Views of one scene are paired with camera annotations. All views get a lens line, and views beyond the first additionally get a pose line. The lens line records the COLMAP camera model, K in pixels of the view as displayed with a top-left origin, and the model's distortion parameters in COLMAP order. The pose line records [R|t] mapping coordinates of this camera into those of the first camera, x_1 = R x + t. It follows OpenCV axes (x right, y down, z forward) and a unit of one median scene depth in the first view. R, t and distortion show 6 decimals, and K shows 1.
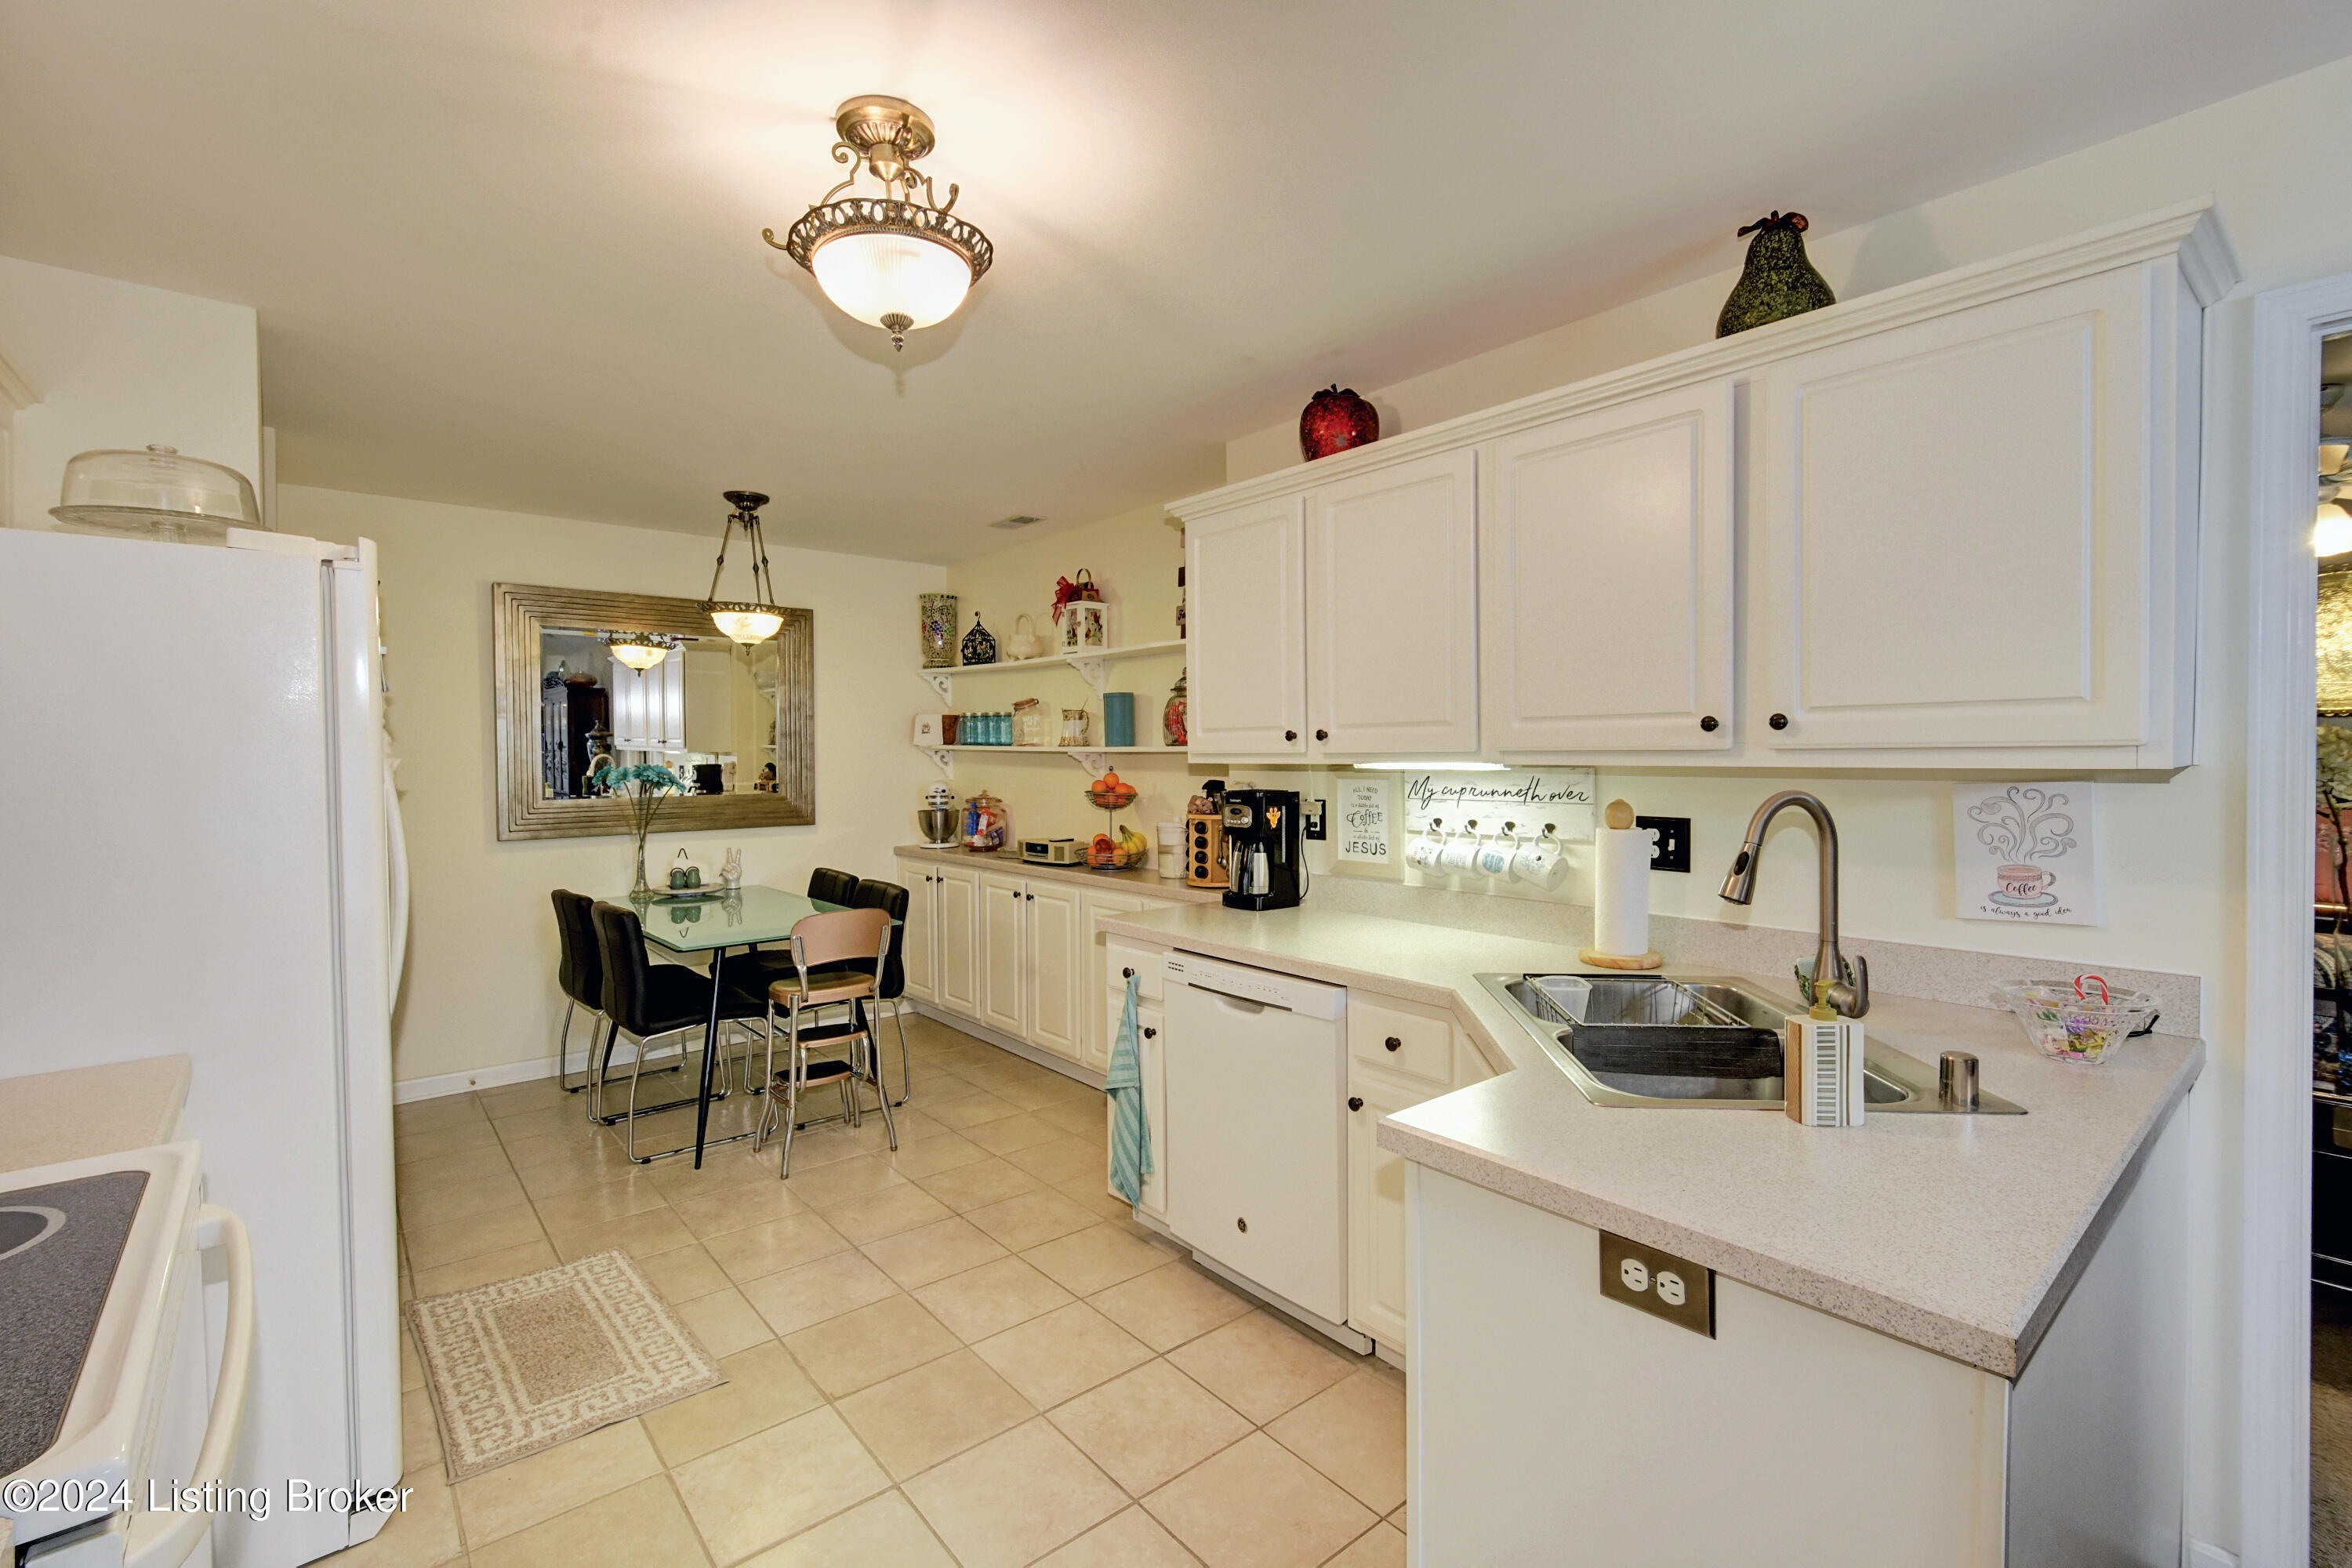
lens RADIAL K [[1026.0, 0, 1171.9], [0, 1026.0, 770.2], [0, 0, 1]] dist [0.000942, -0.001992]
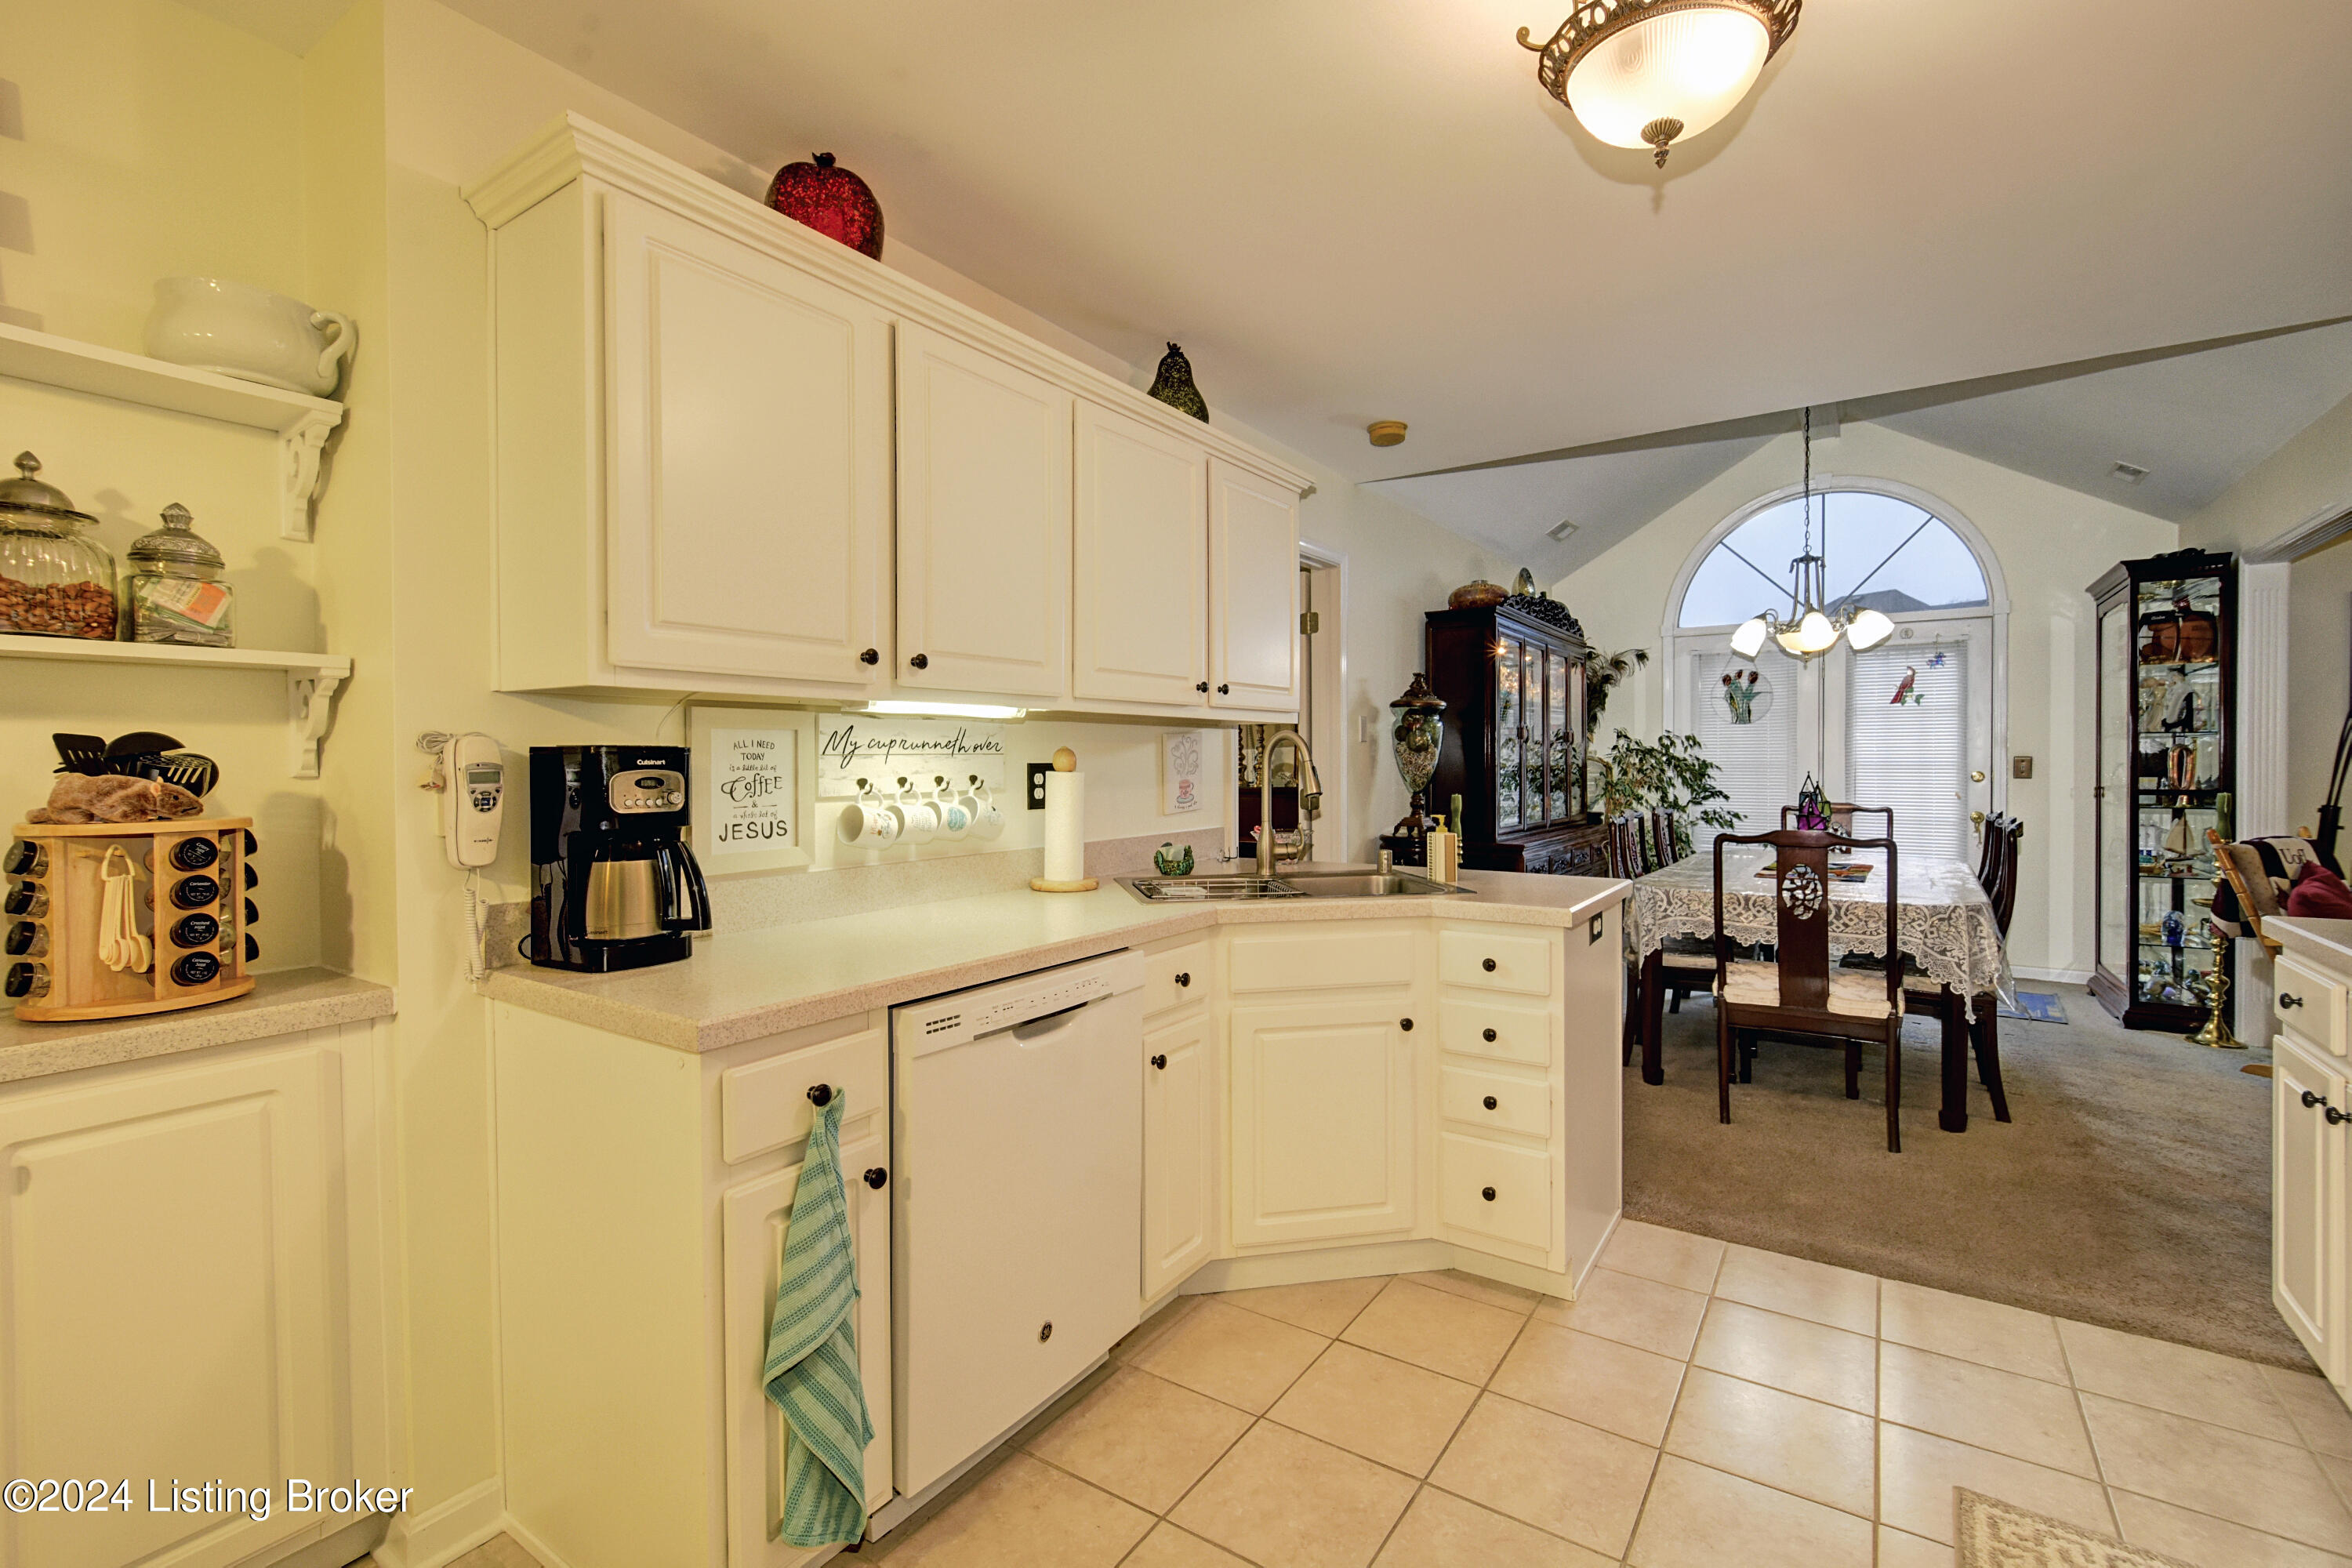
lens RADIAL K [[1026.0, 0, 1185.7], [0, 1026.0, 780.6], [0, 0, 1]] dist [0.000942, -0.001992]
pose [[-0.276093, -0.011076, 0.961067, -0.370631], [0.024050, 0.999541, 0.018428, 0.025578], [-0.960830, 0.028202, -0.275700, 0.624929]]
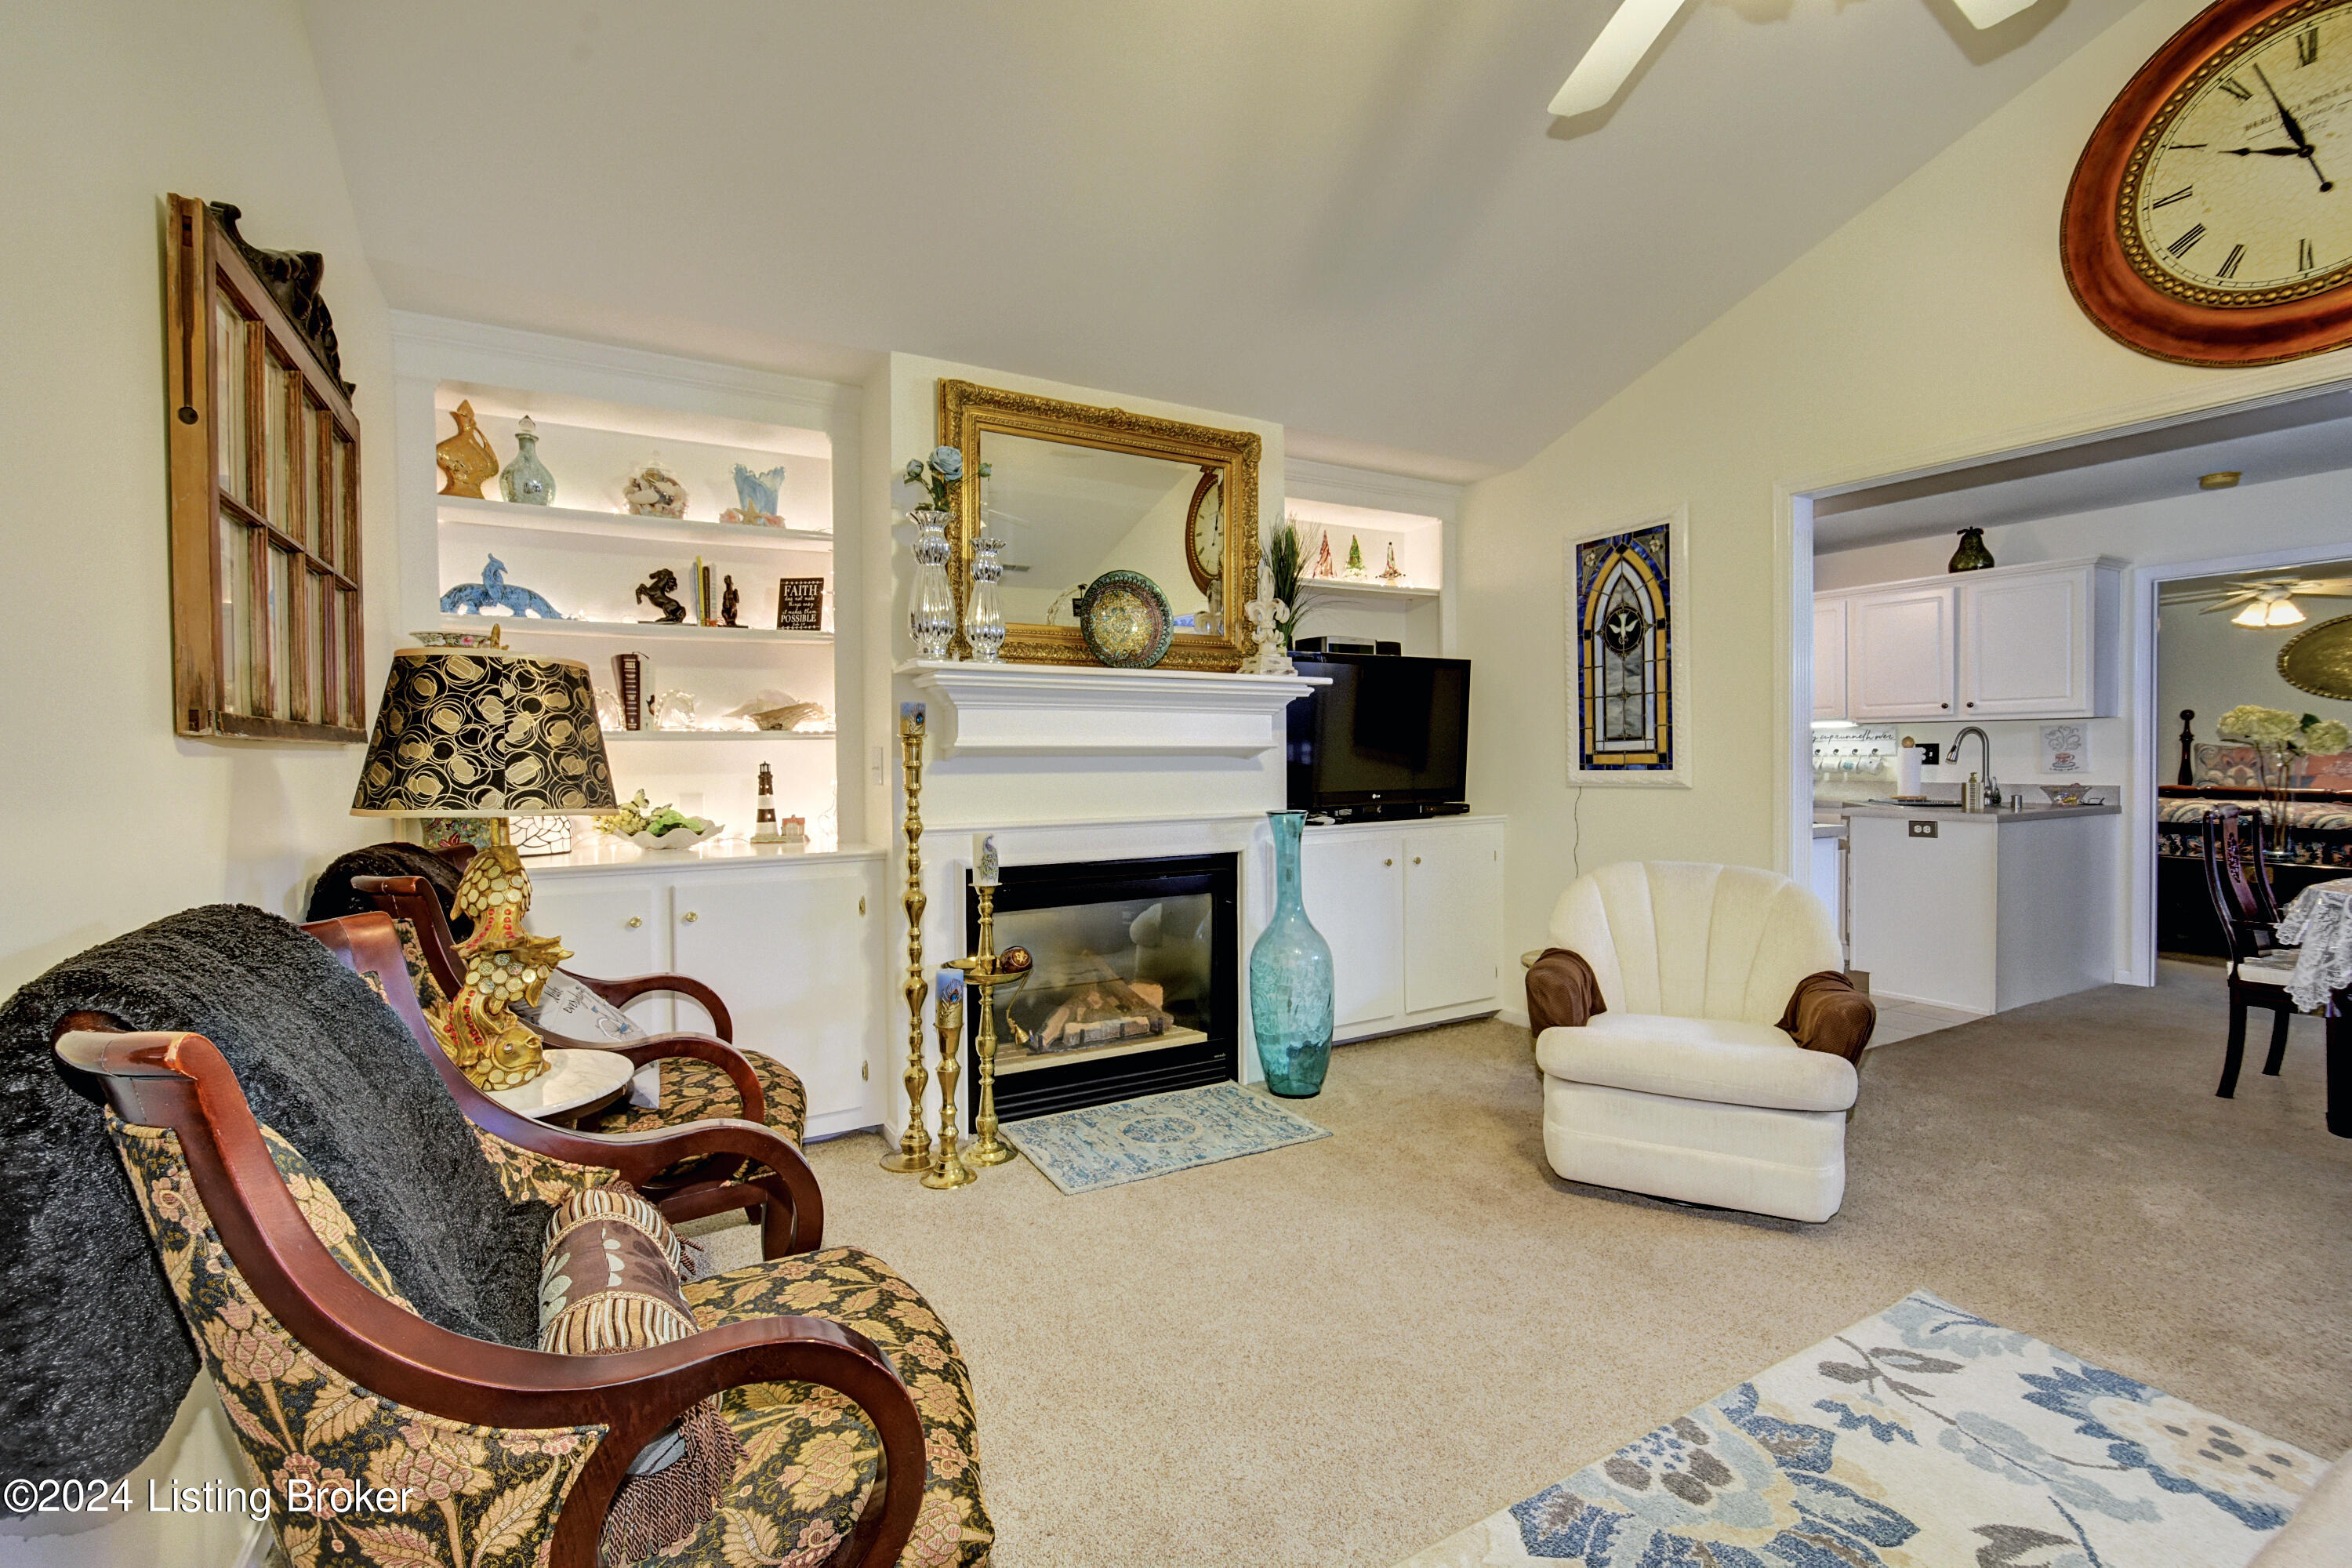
lens RADIAL K [[1026.0, 0, 1176.3], [0, 1026.0, 775.6], [0, 0, 1]] dist [0.000942, -0.001992]
pose [[0.982241, 0.004645, -0.187564, -0.463453], [-0.003412, 0.999970, 0.006900, 0.060534], [0.187591, -0.006138, 0.982228, -0.982497]]
